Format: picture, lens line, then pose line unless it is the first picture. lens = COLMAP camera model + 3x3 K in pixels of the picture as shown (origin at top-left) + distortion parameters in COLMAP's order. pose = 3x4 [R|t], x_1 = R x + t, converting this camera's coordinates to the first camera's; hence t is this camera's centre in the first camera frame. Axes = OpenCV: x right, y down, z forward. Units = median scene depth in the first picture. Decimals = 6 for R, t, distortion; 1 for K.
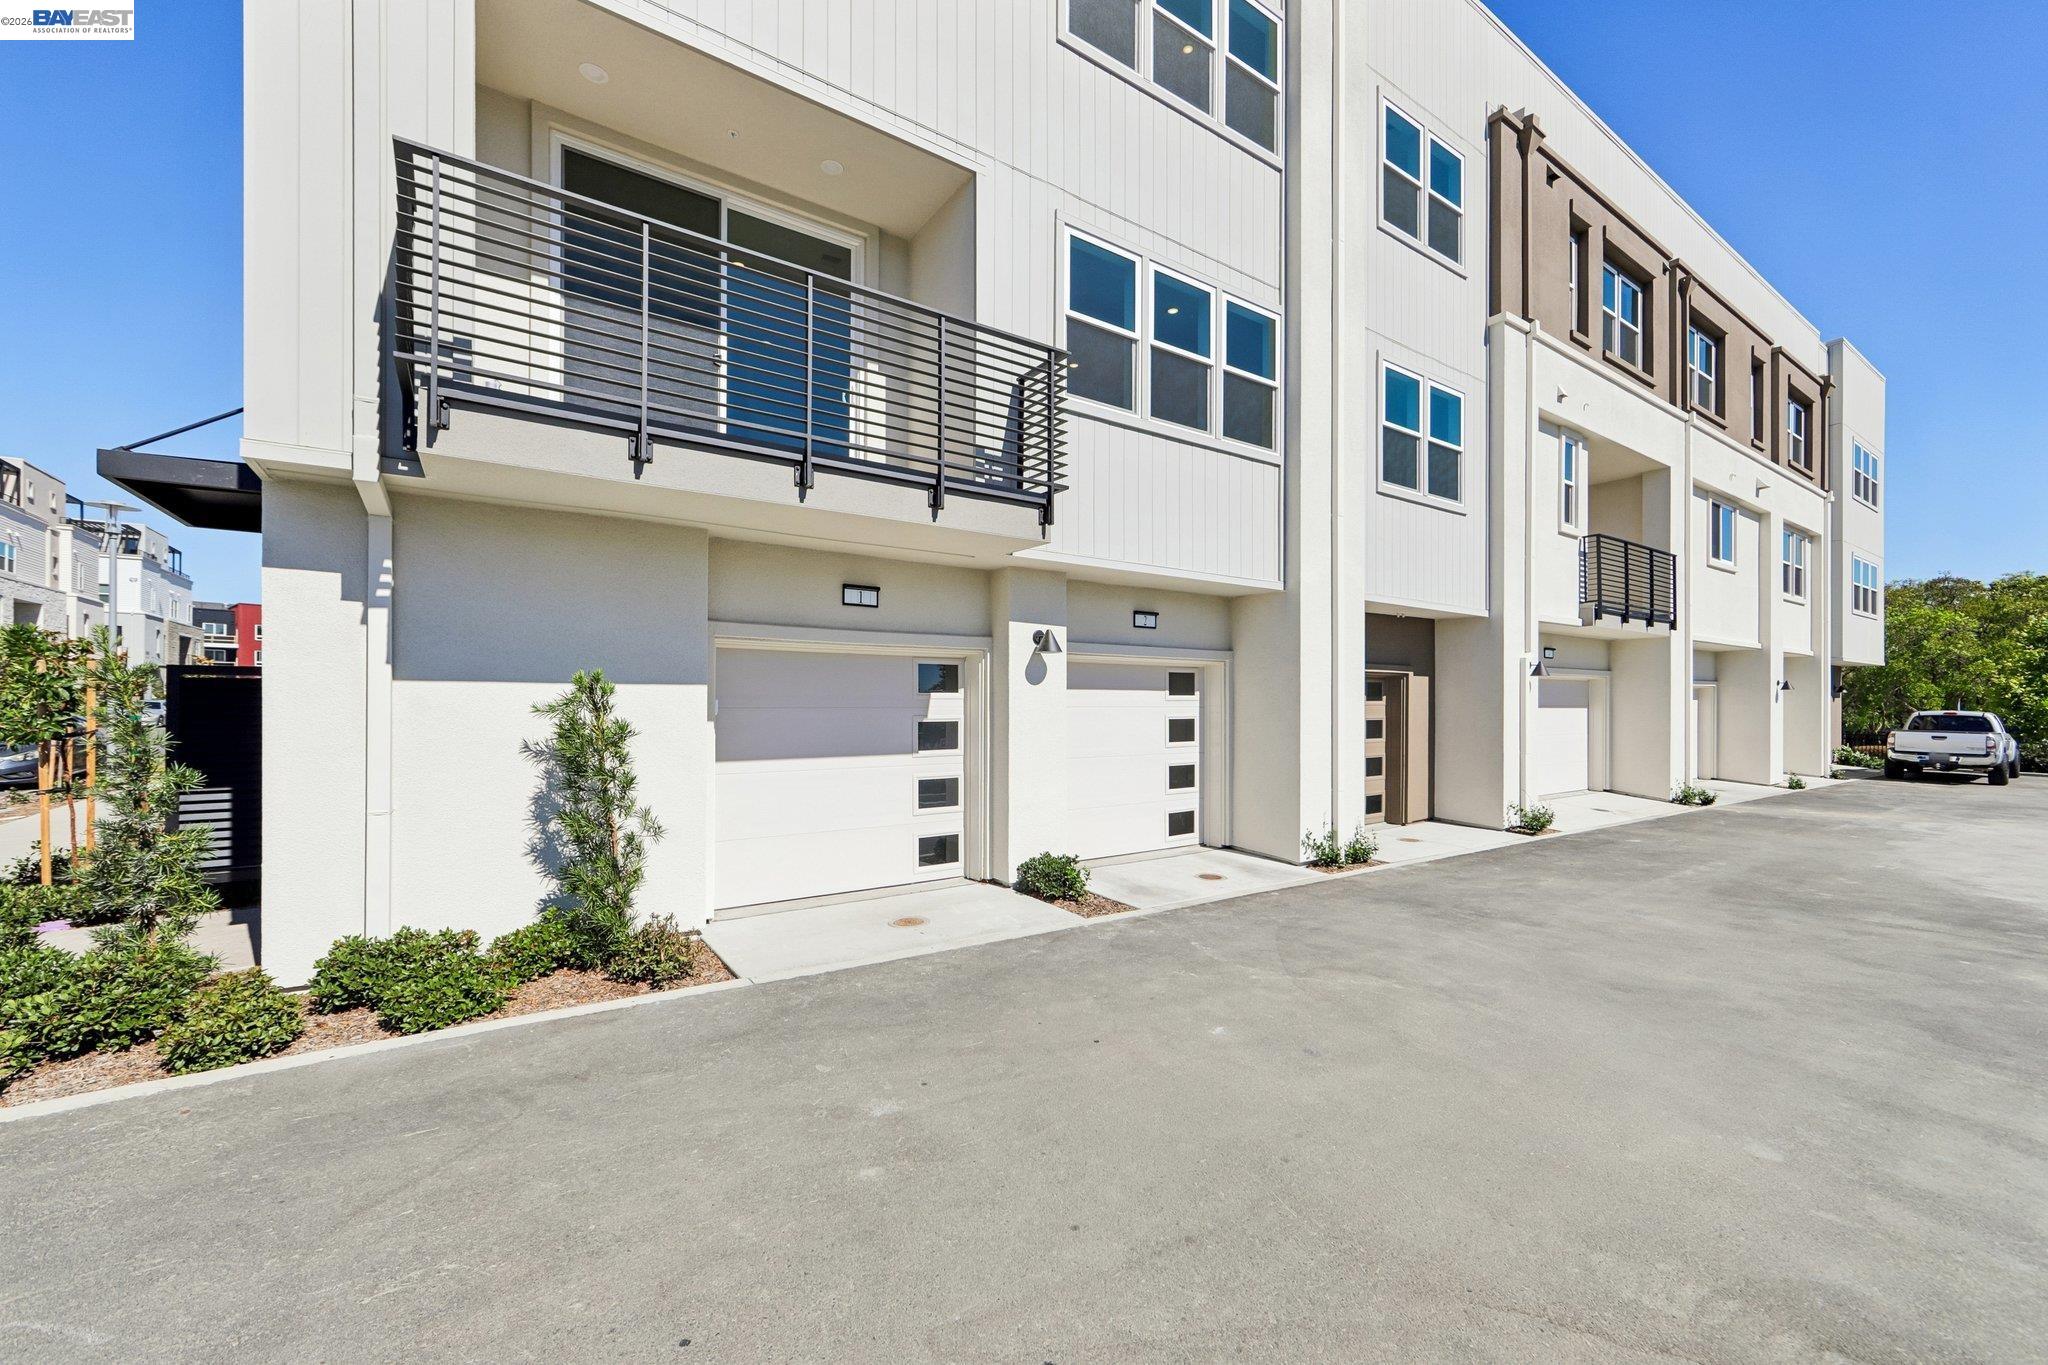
lens RADIAL K [[815.7, 0, 1053.5], [0, 815.7, 700.8], [0, 0, 1]] dist [-0.001123, 0.001386]
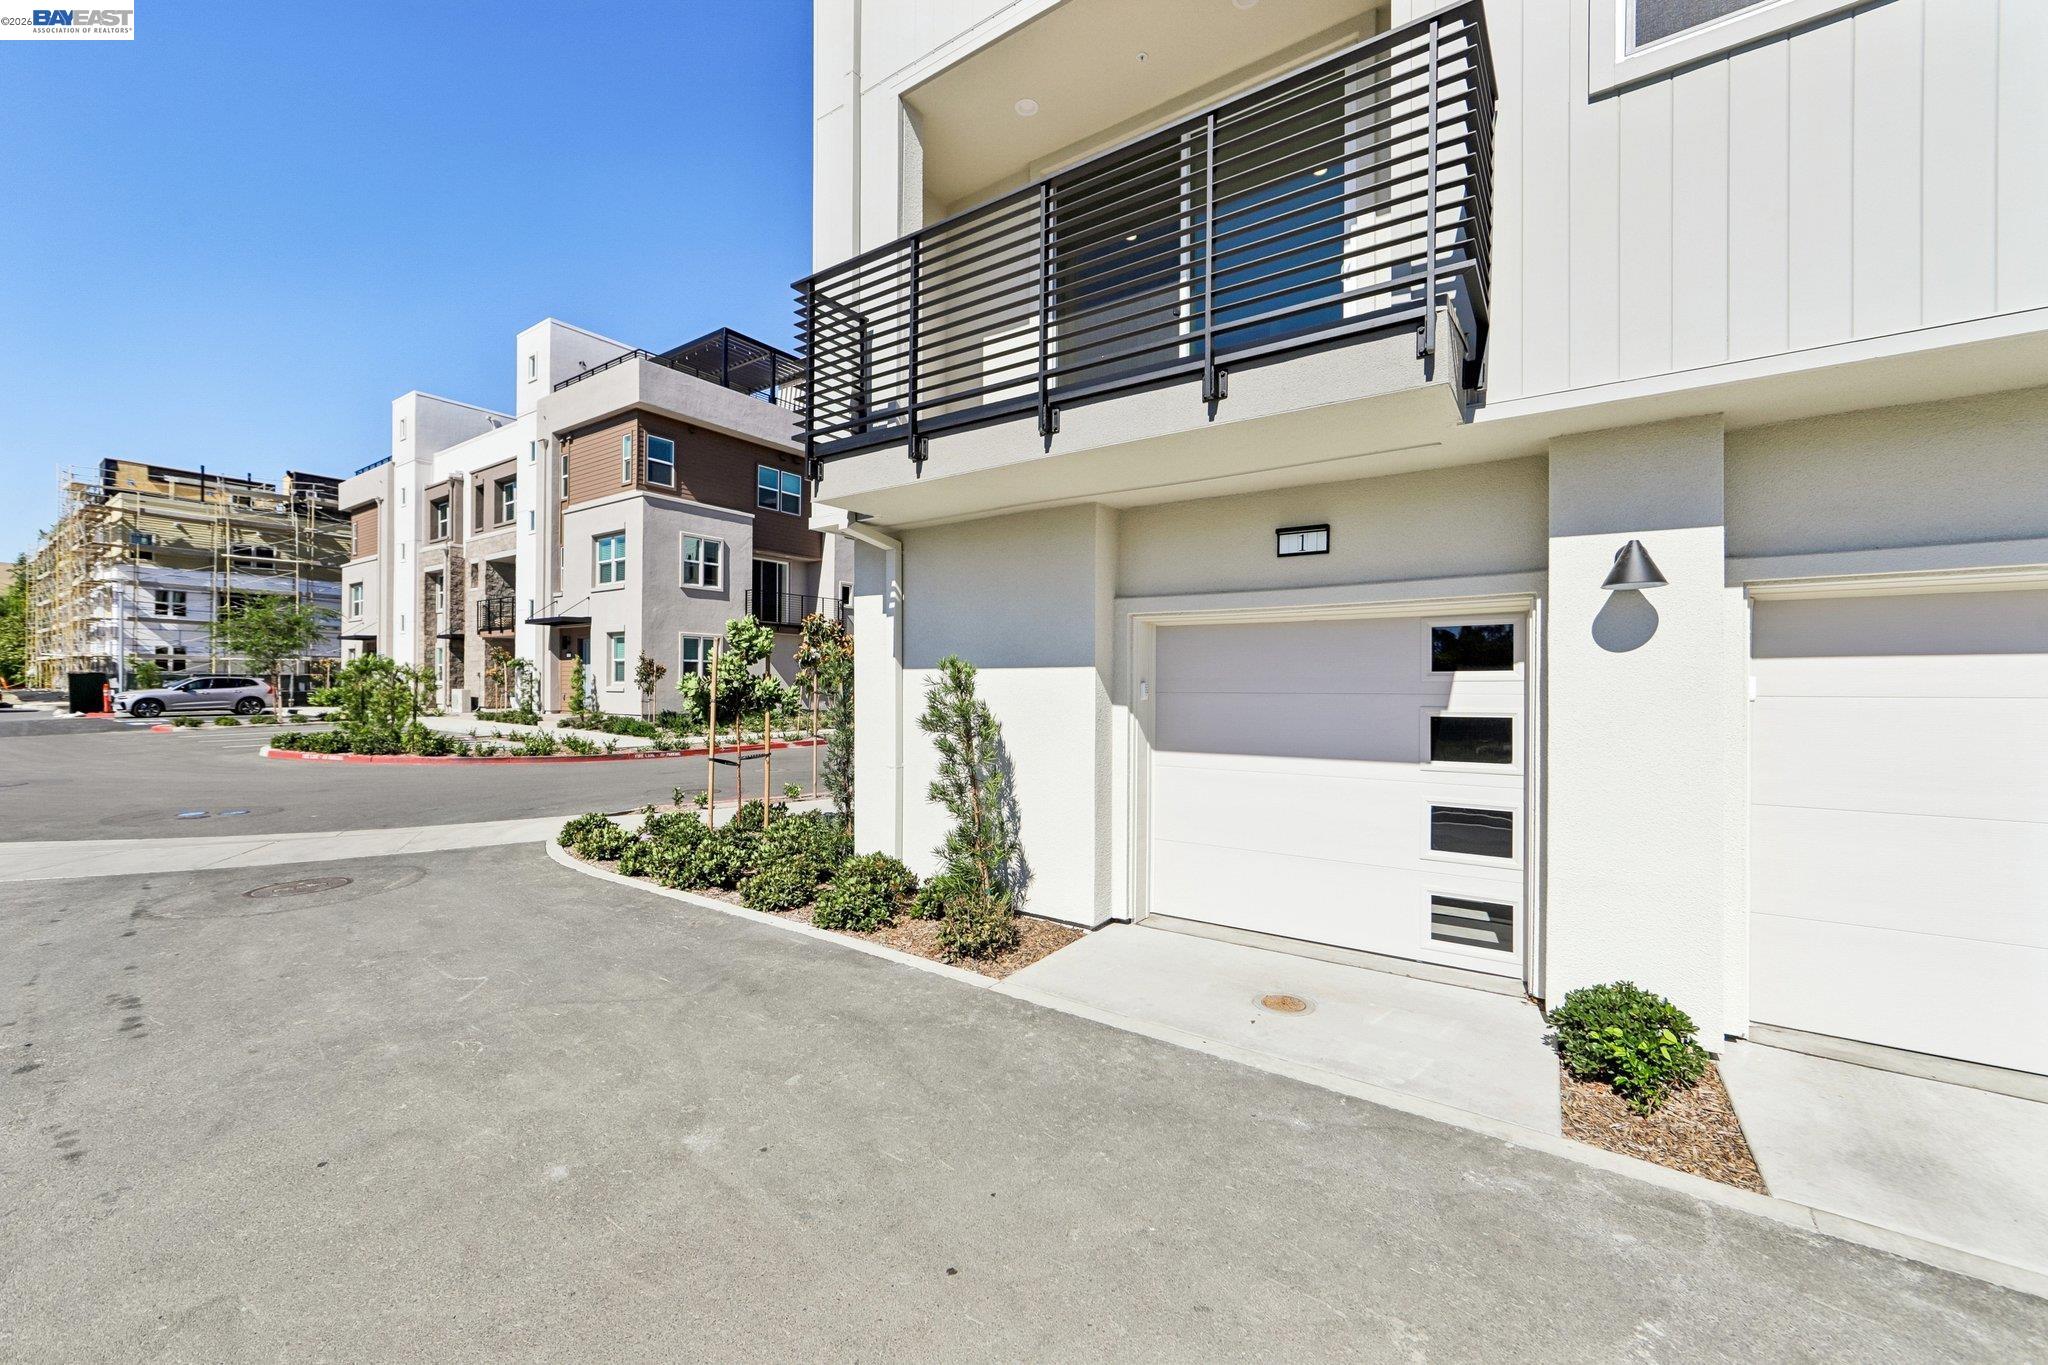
lens RADIAL K [[815.7, 0, 1024.1], [0, 815.7, 684.9], [0, 0, 1]] dist [-0.001123, 0.001386]
pose [[0.323384, -0.002699, -0.946264, 0.474792], [0.000473, 0.999996, -0.002690, 0.003296], [0.946268, 0.000423, 0.323384, 0.662819]]
